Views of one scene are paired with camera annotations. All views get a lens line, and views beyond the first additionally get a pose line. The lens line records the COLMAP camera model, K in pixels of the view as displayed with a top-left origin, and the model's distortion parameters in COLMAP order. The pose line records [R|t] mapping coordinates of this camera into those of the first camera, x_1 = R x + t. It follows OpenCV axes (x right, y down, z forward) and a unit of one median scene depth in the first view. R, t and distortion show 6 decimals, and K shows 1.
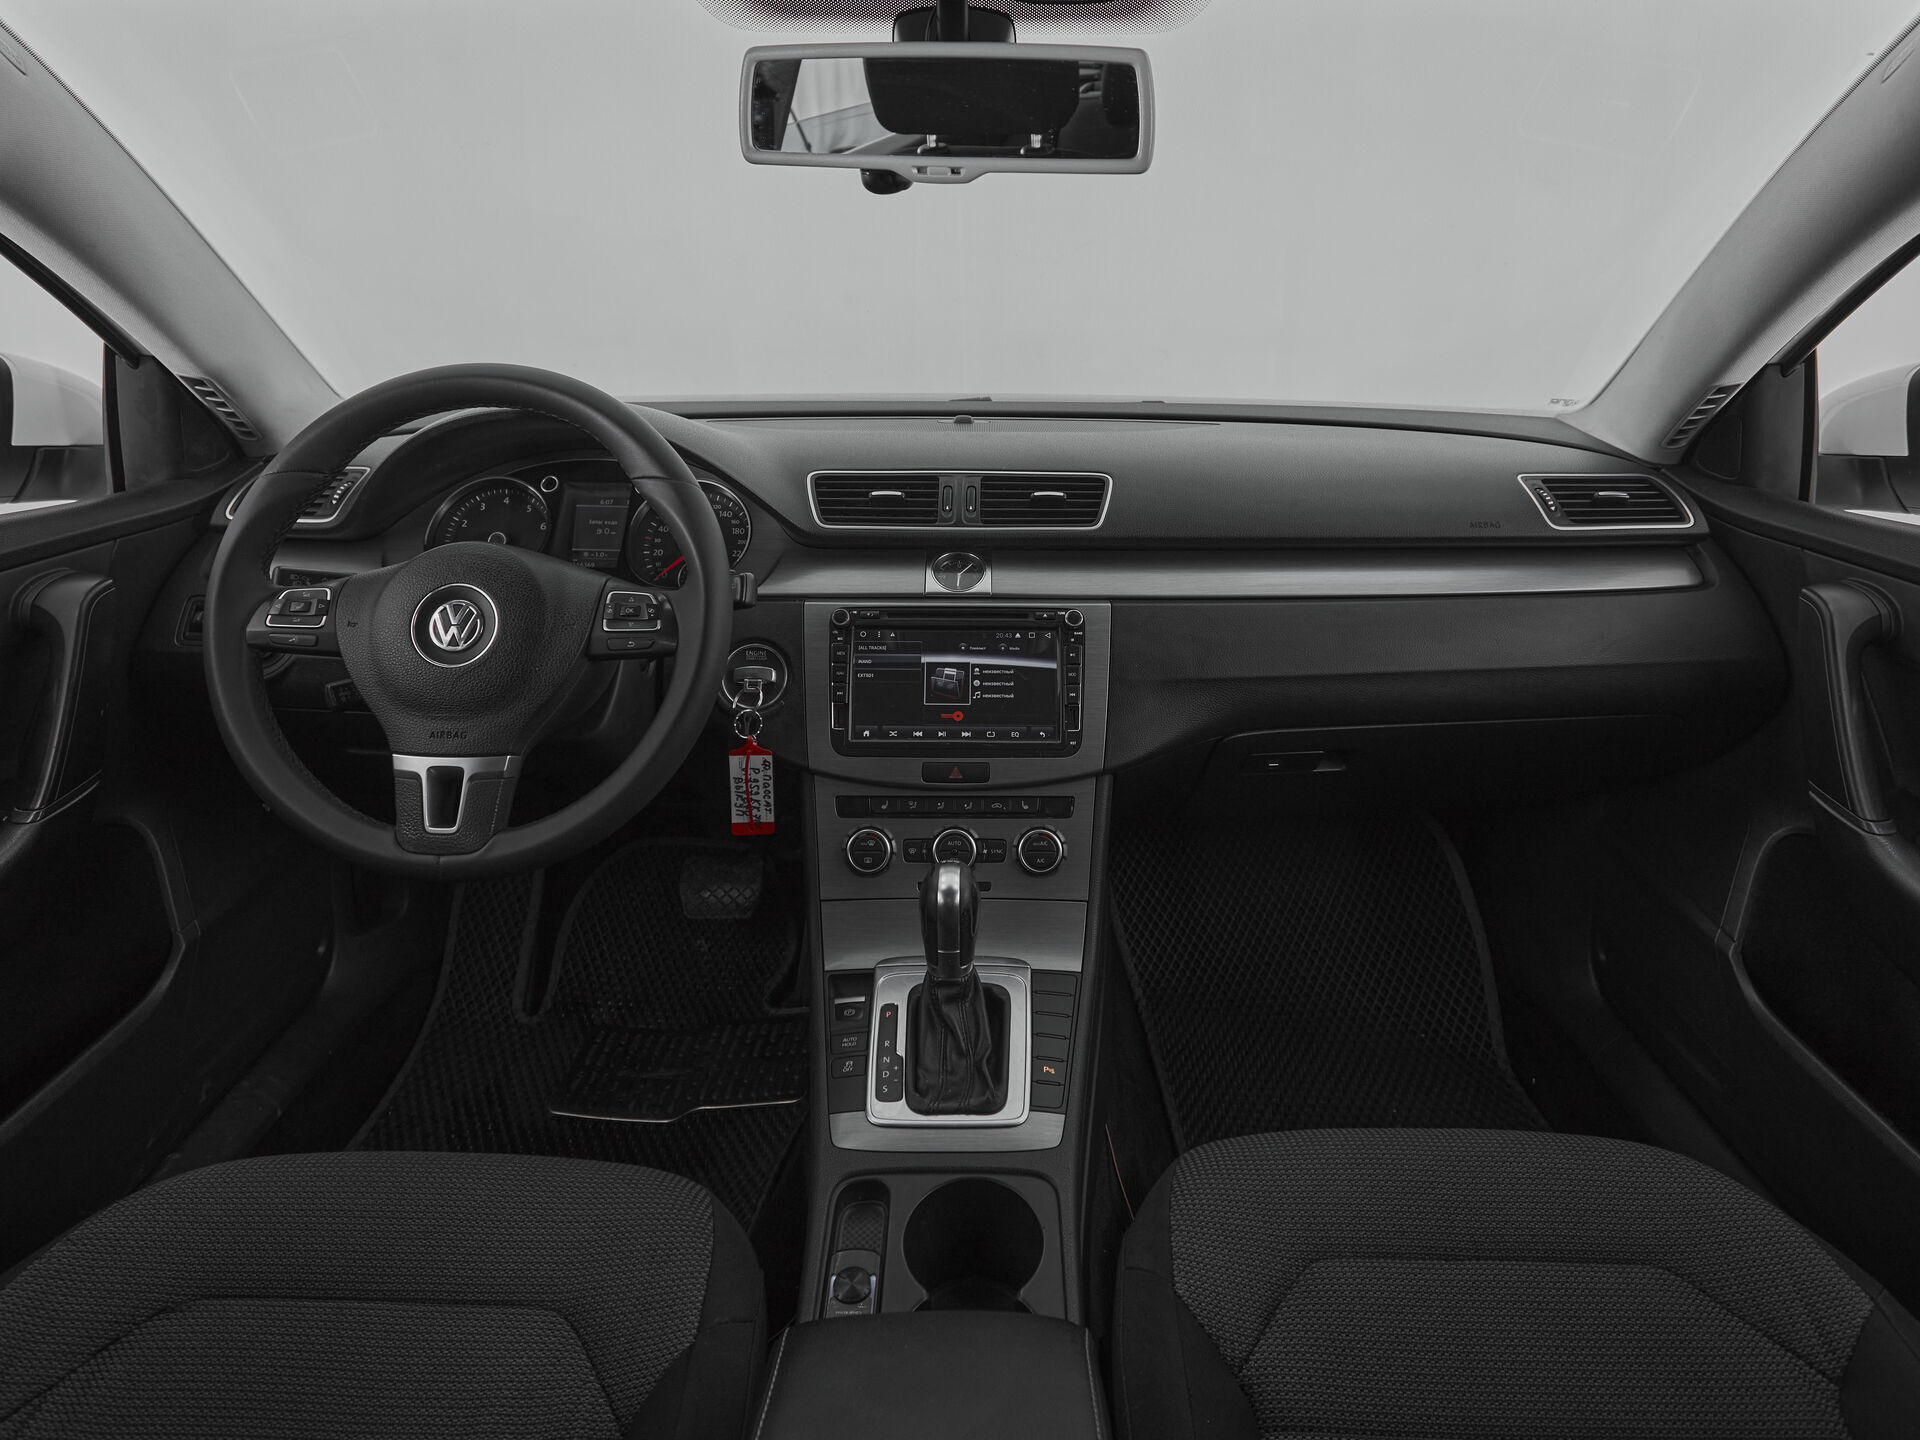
lens RADIAL K [[1152.3, 0, 982.4], [0, 1152.3, 627.0], [0, 0, 1]] dist [-0.007290, 0.003751]
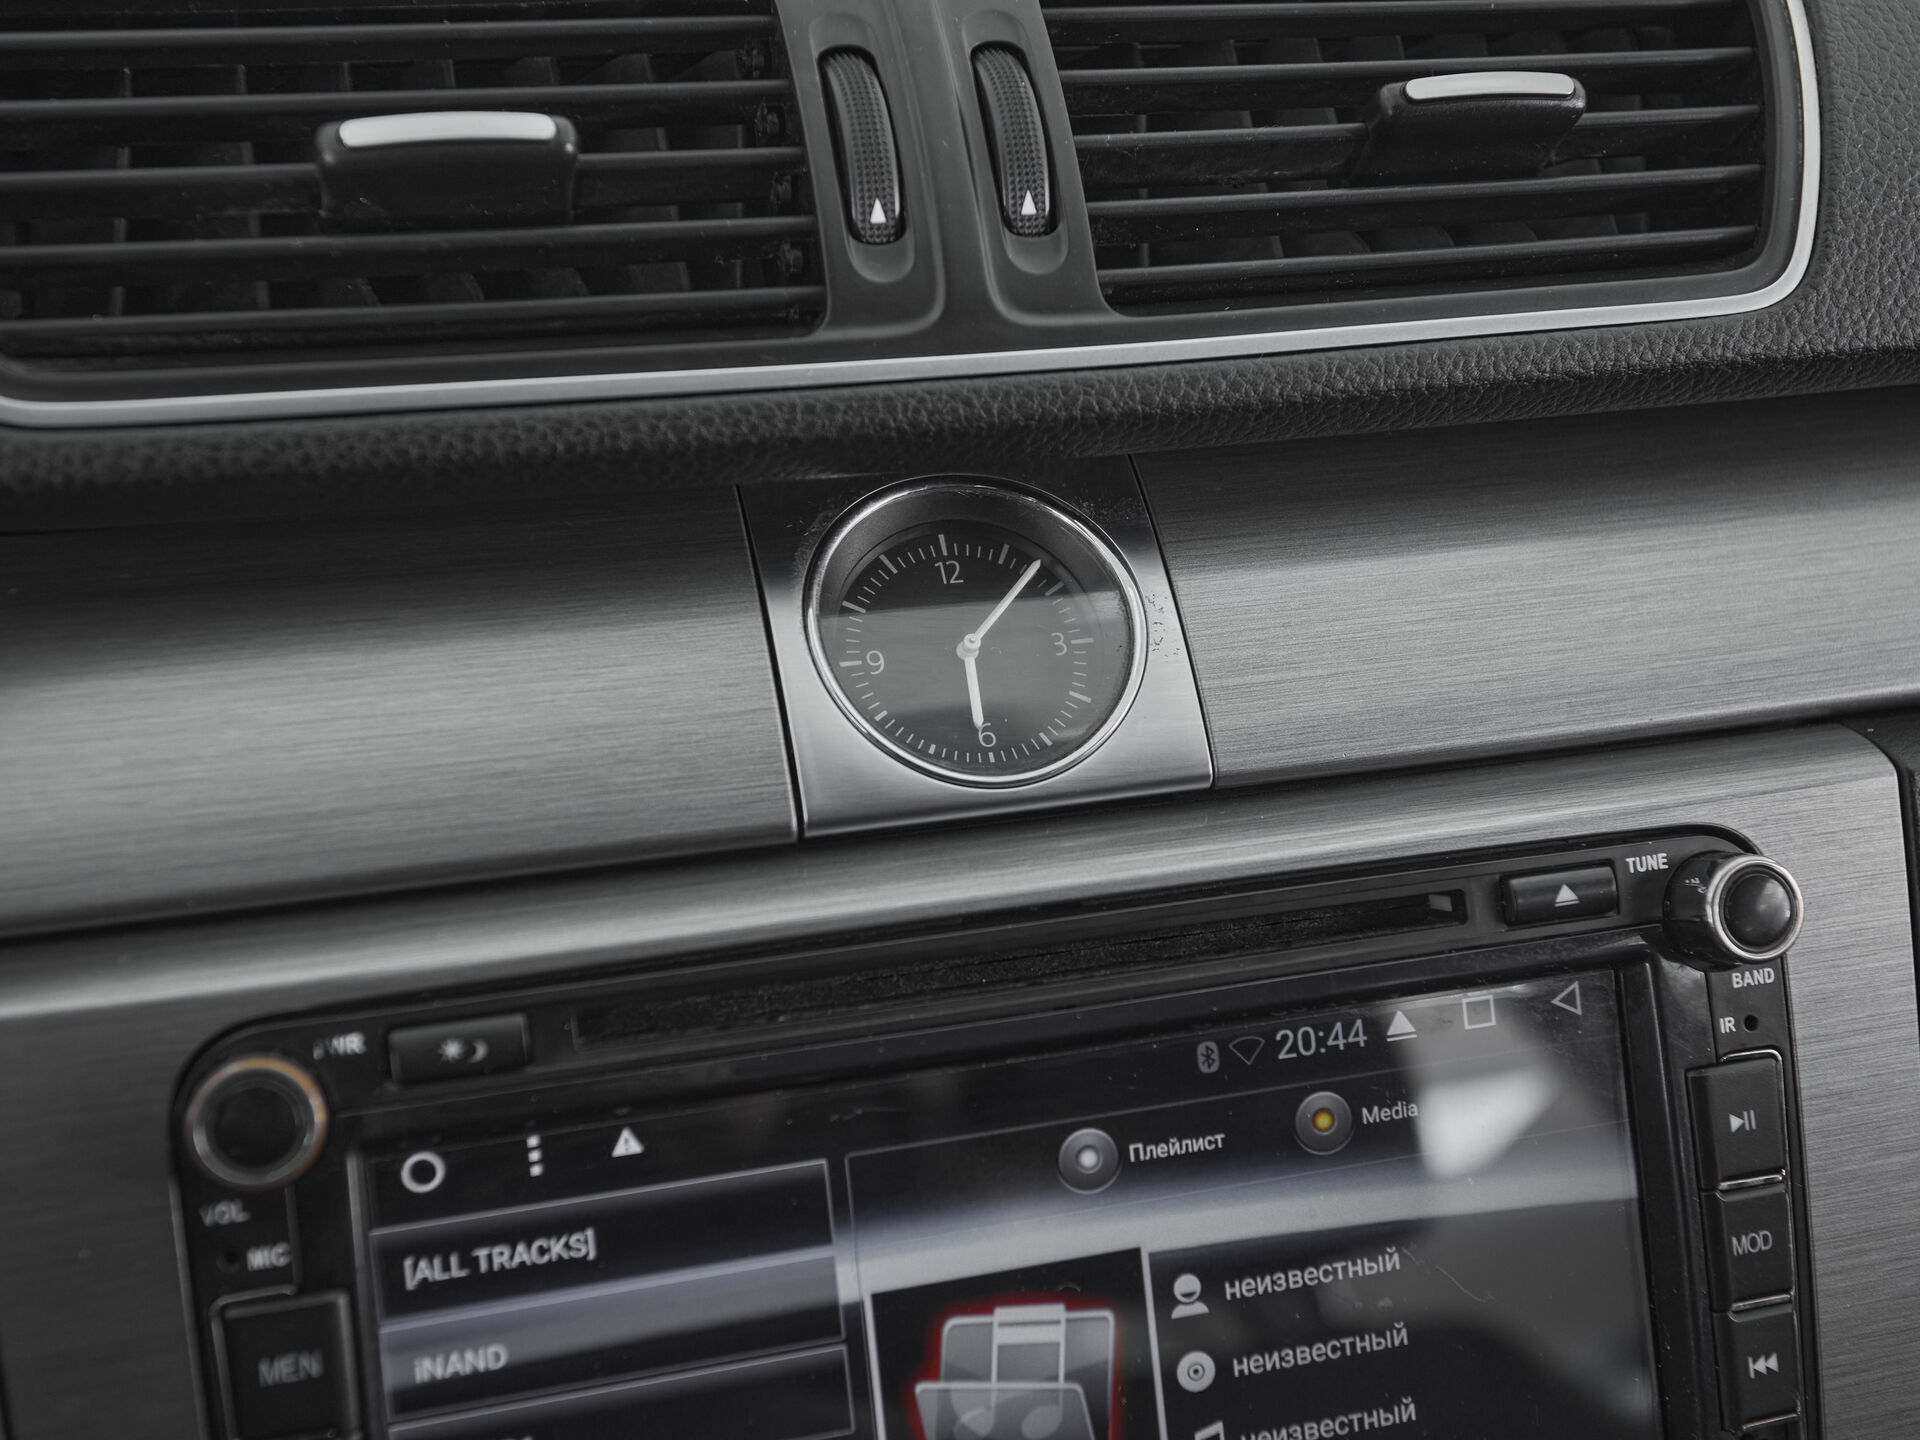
lens RADIAL K [[2333.2, 0, 962.6], [0, 2333.2, 711.1], [0, 0, 1]] dist [0.035105, 0.000000]
pose [[0.959046, -0.110941, 0.260619, -0.110228], [0.039841, 0.963793, 0.263659, -0.125963], [-0.280433, -0.242478, 0.928742, 0.733271]]
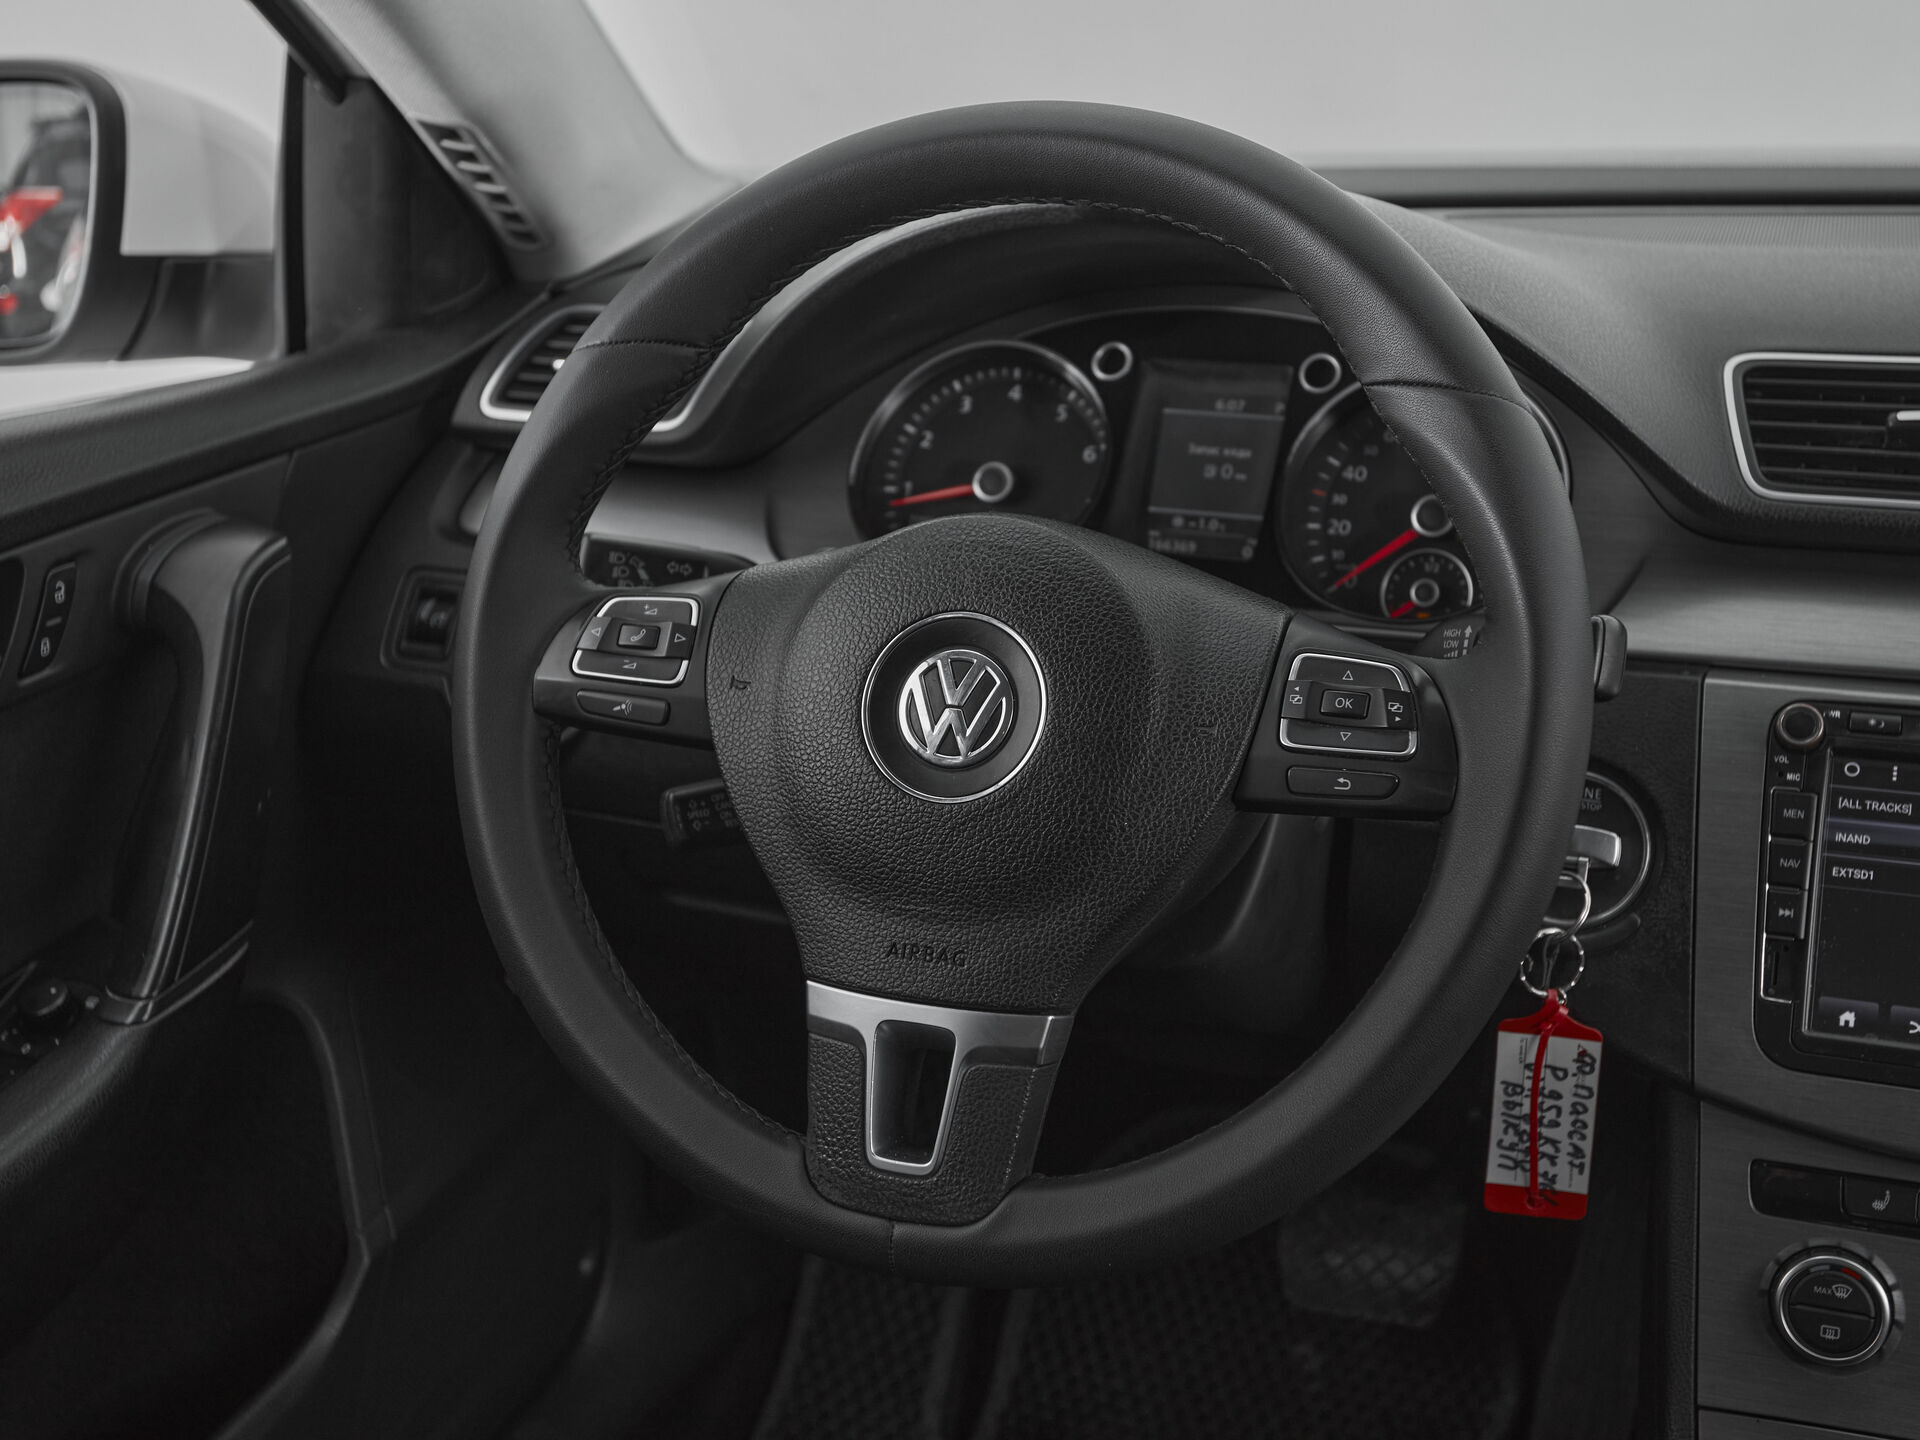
lens RADIAL K [[2333.2, 0, 975.6], [0, 2333.2, 724.4], [0, 0, 1]] dist [0.035105, 0.000000]
pose [[0.941767, 0.084369, -0.325511, -0.128475], [-0.065517, 0.995500, 0.068469, -0.046238], [0.329823, -0.043156, 0.943056, 0.127627]]
